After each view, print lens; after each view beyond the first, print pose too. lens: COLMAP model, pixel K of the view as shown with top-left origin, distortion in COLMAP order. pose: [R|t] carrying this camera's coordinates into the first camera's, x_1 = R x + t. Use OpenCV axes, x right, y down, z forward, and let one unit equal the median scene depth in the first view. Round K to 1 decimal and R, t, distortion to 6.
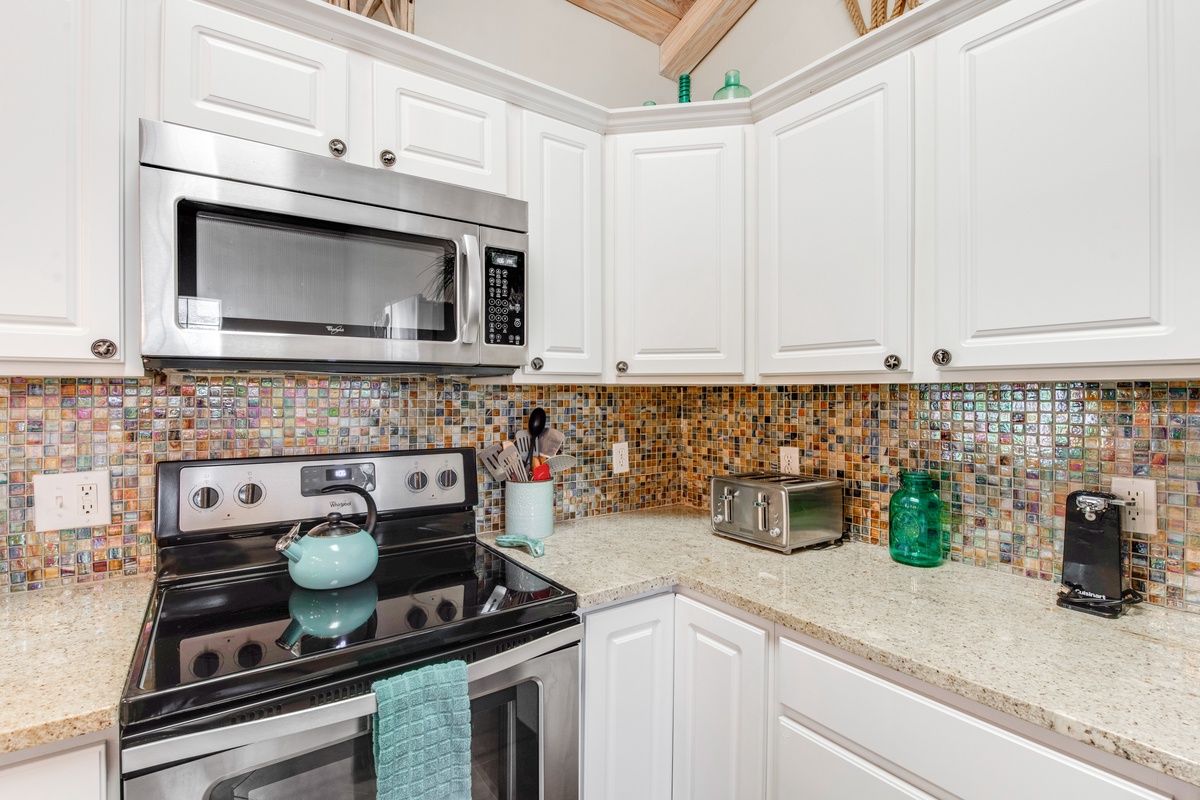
lens RADIAL K [[599.4, 0, 593.7], [0, 599.4, 393.3], [0, 0, 1]] dist [-0.020763, -0.000582]
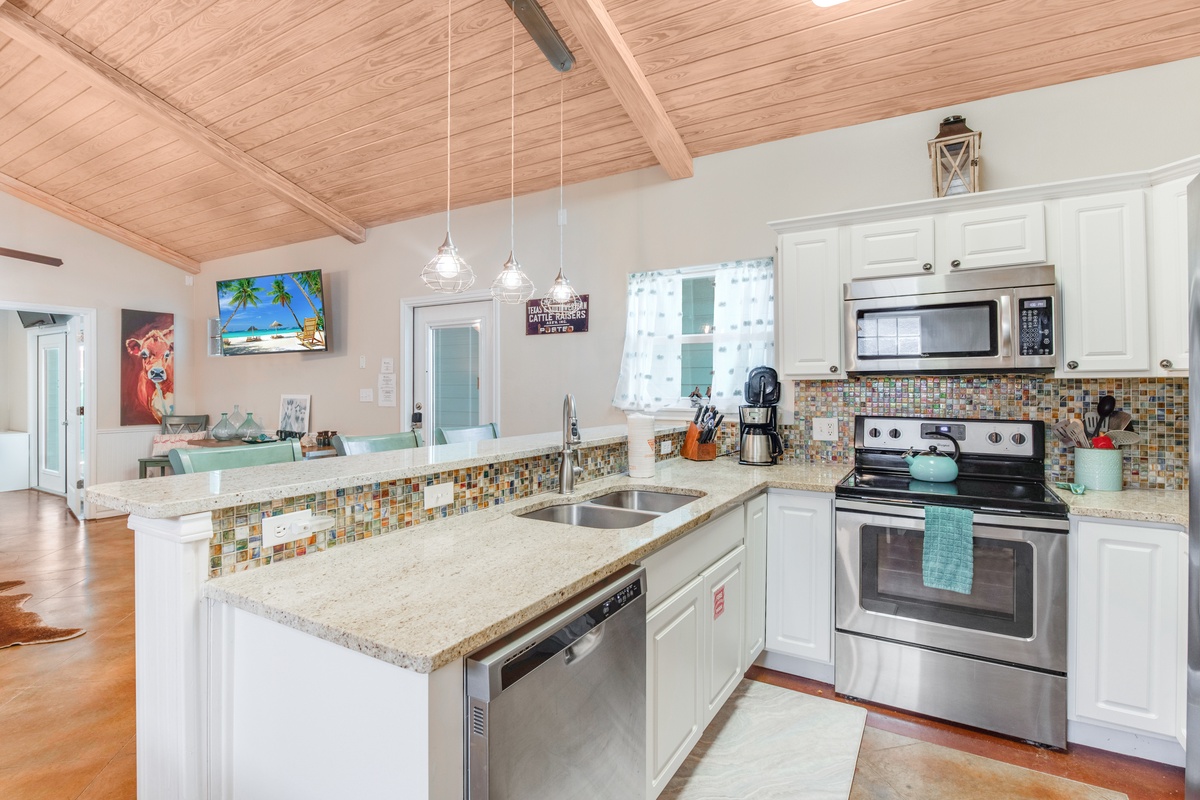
lens RADIAL K [[599.4, 0, 594.3], [0, 599.4, 389.4], [0, 0, 1]] dist [-0.020763, -0.000582]
pose [[0.450315, -0.000662, -0.892870, 0.746627], [0.003801, 0.999992, 0.001175, 0.006247], [0.892862, -0.003923, 0.450314, -0.808408]]
